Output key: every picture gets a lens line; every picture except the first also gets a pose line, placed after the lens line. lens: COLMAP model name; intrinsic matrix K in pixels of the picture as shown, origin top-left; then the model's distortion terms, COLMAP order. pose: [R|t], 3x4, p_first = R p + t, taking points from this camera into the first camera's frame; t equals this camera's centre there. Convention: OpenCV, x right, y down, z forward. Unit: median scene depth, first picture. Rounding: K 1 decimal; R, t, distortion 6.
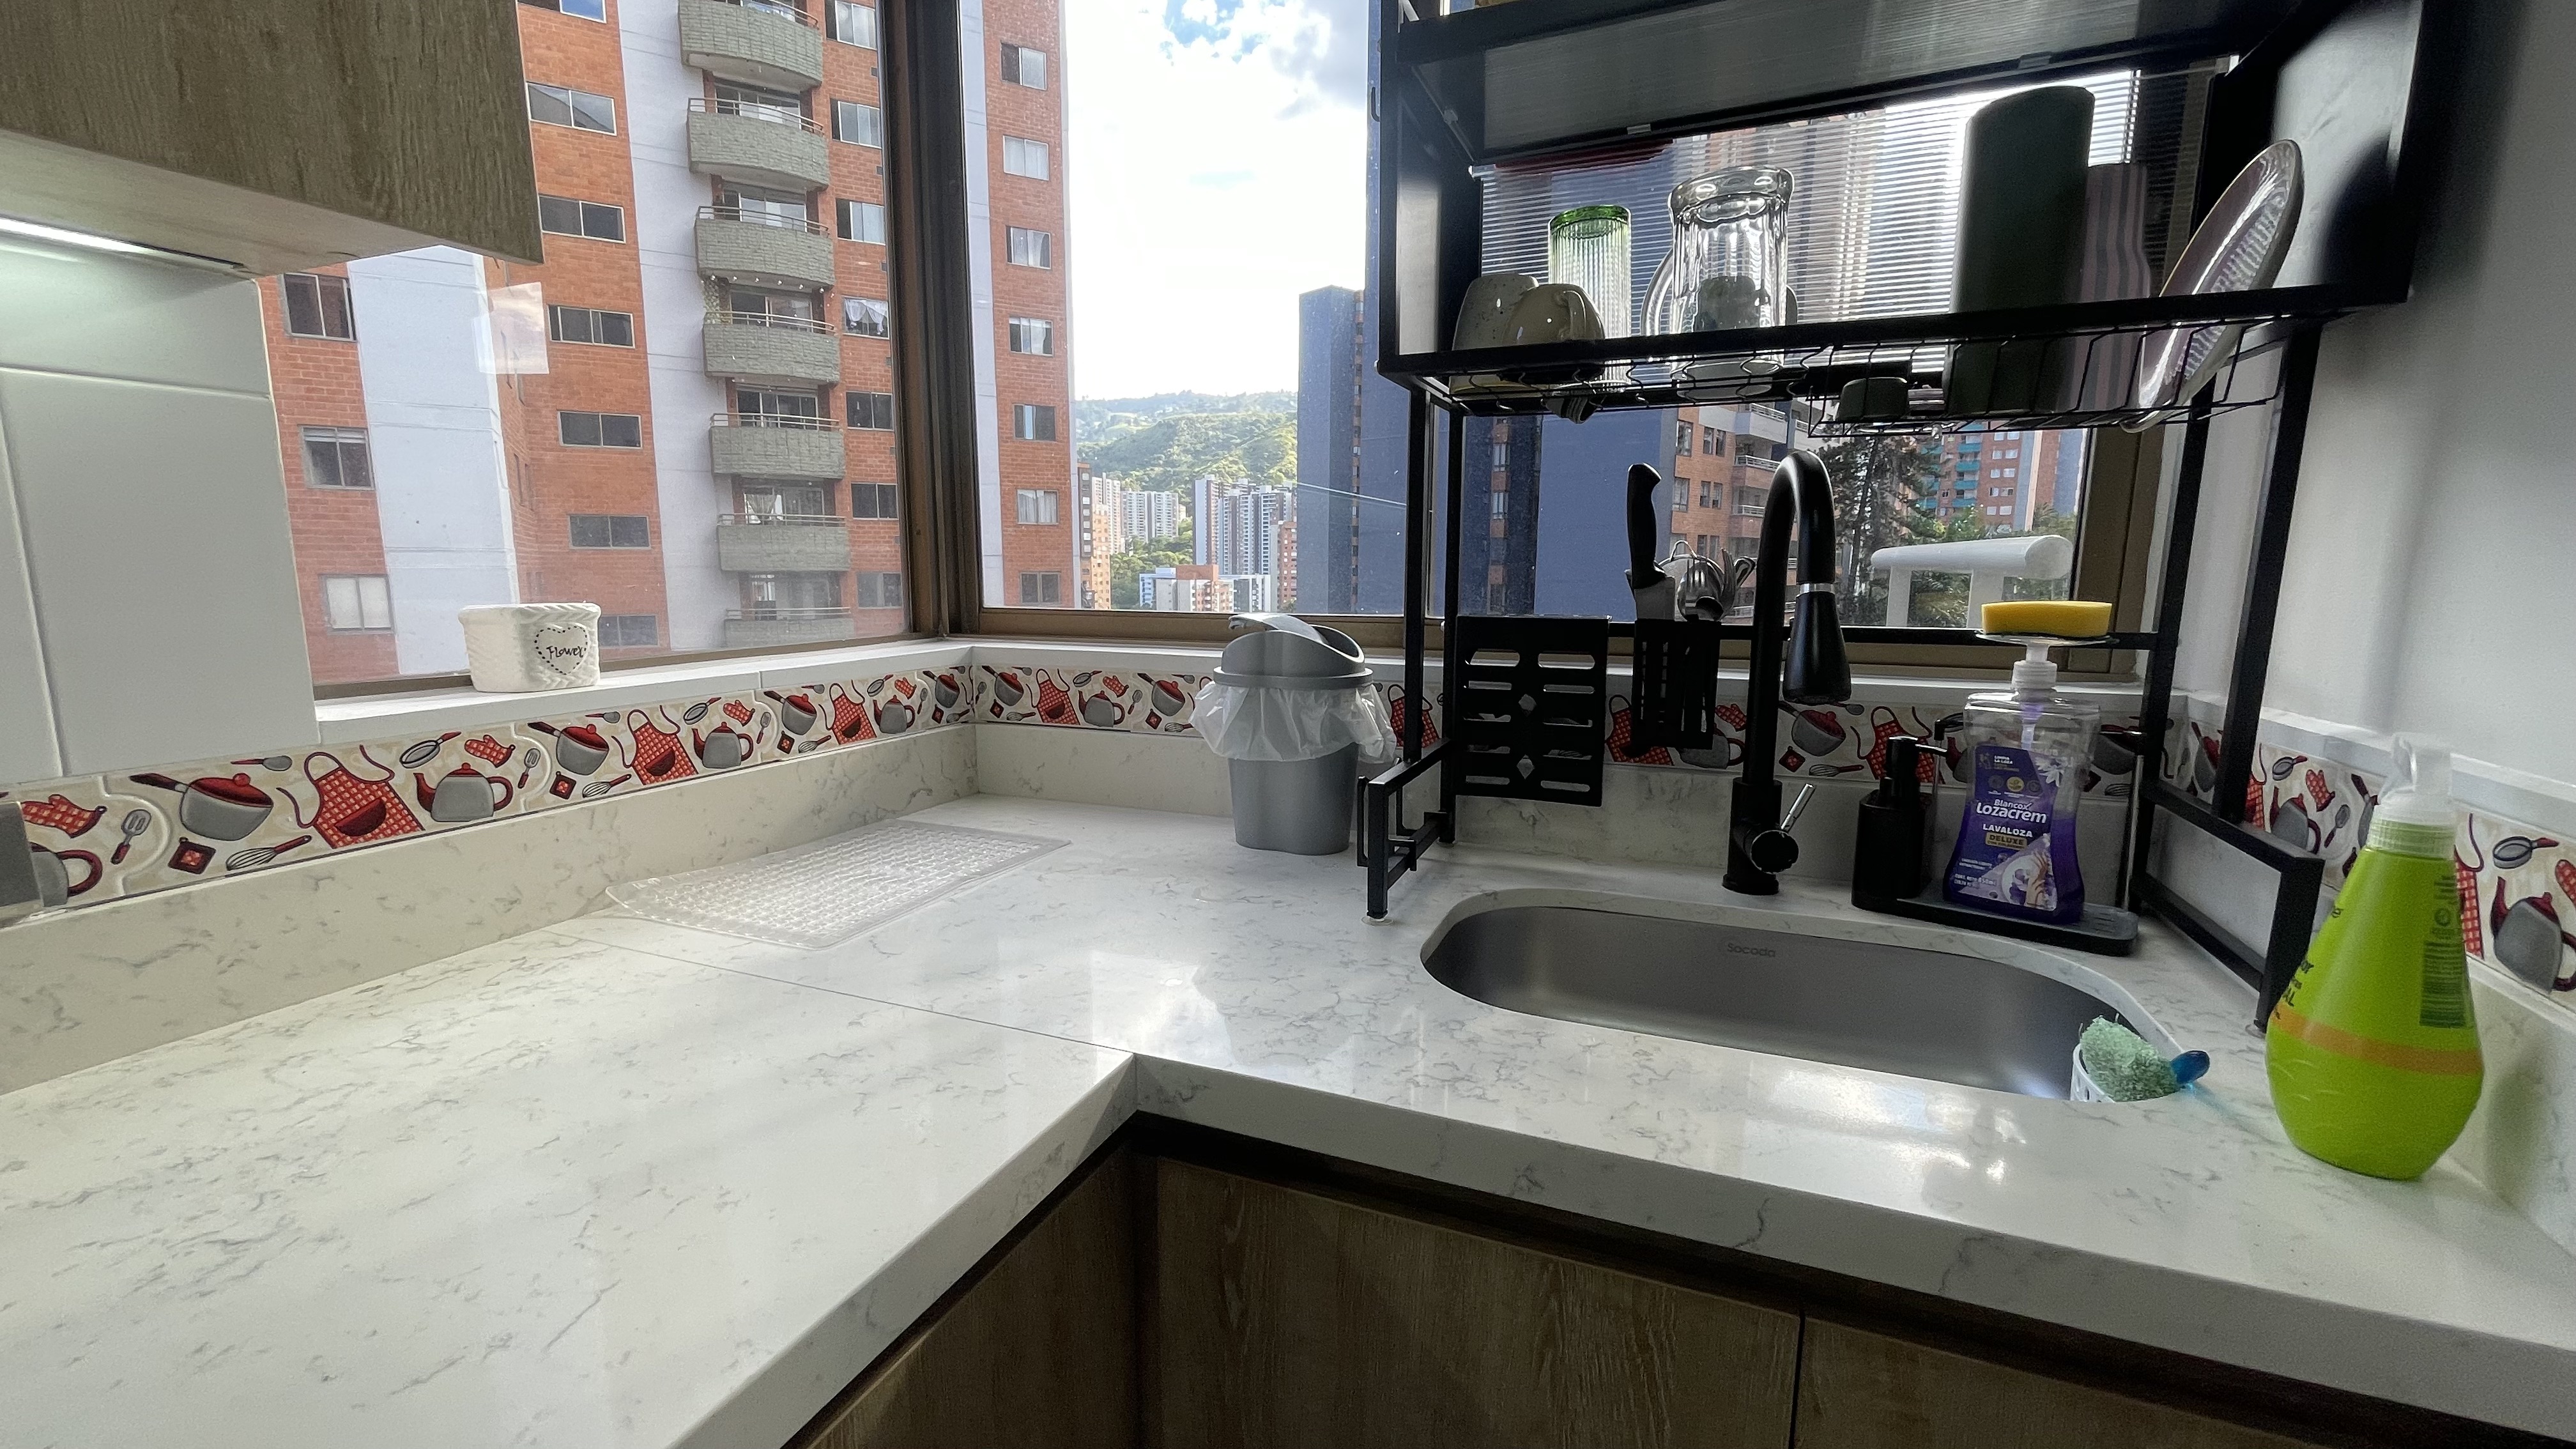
lens RADIAL K [[1047.9, 0, 1281.3], [0, 1047.9, 728.5], [0, 0, 1]] dist [-0.002983, 0.001150]
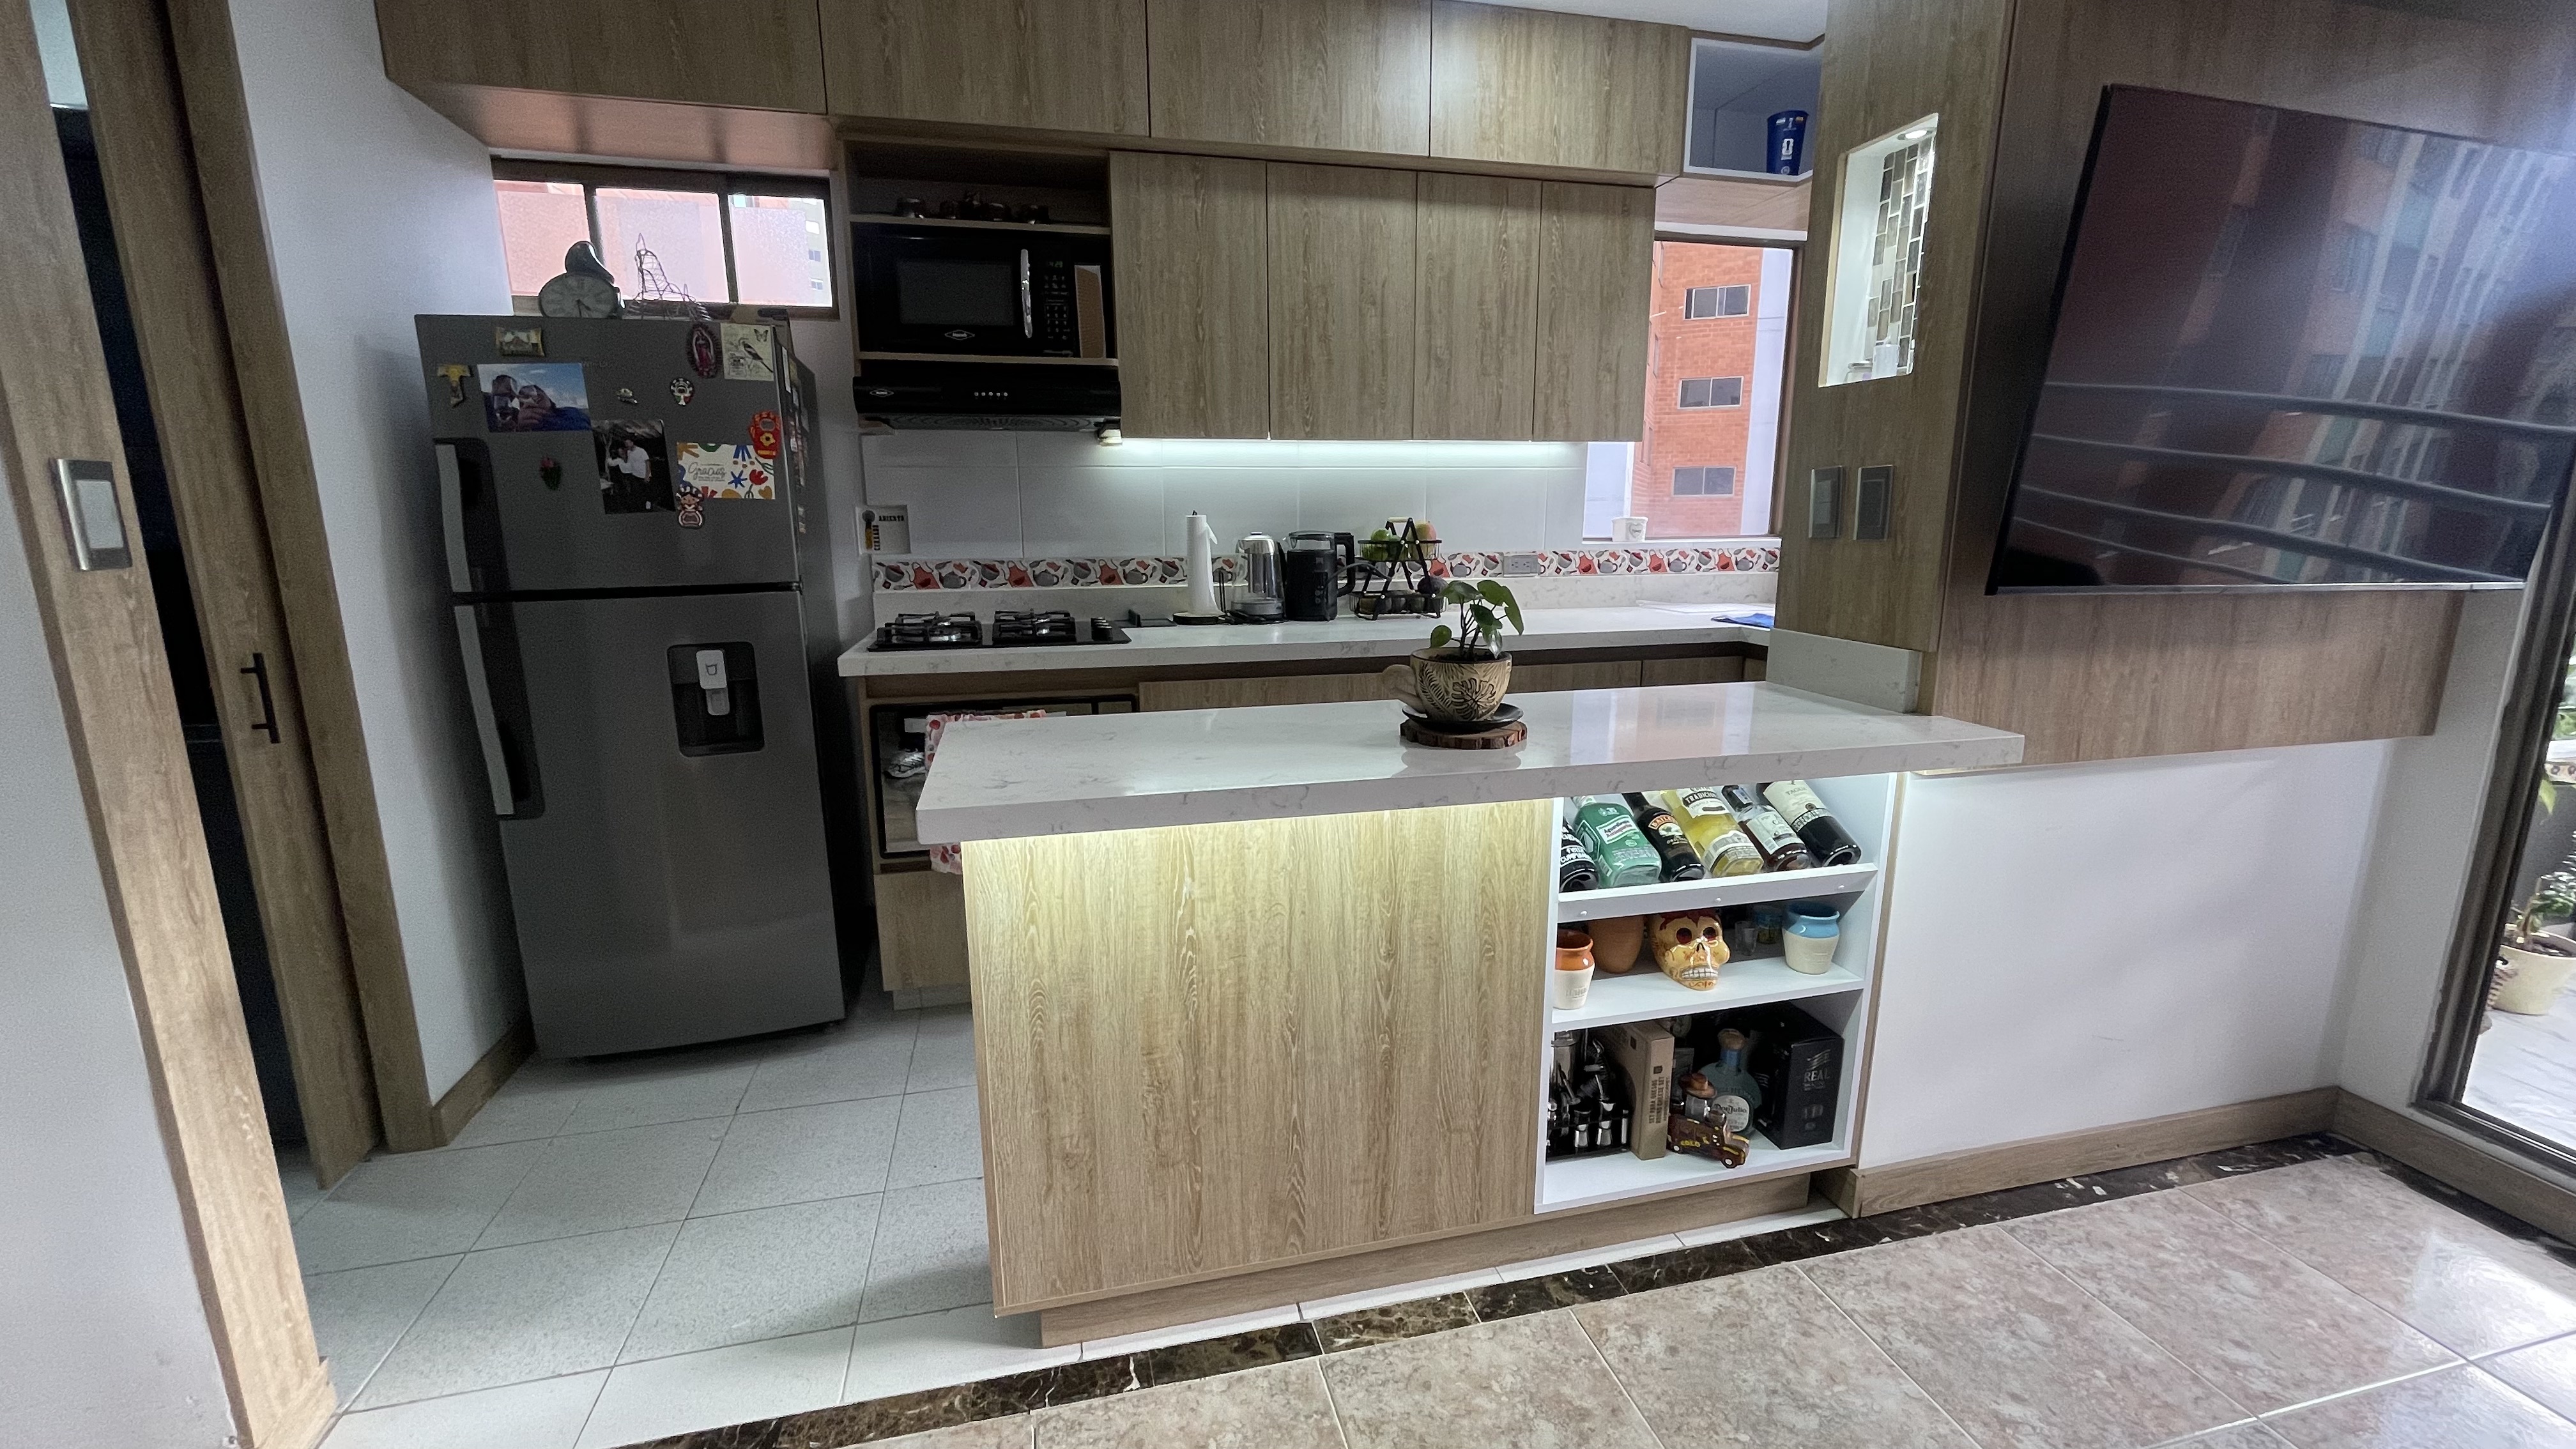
lens RADIAL K [[1047.9, 0, 1287.6], [0, 1047.9, 726.0], [0, 0, 1]] dist [-0.002983, 0.001150]
pose [[0.592282, 0.155261, -0.790630, 1.443876], [-0.115468, 0.987486, 0.107419, 0.317826], [0.797414, 0.027670, 0.602798, -1.951730]]
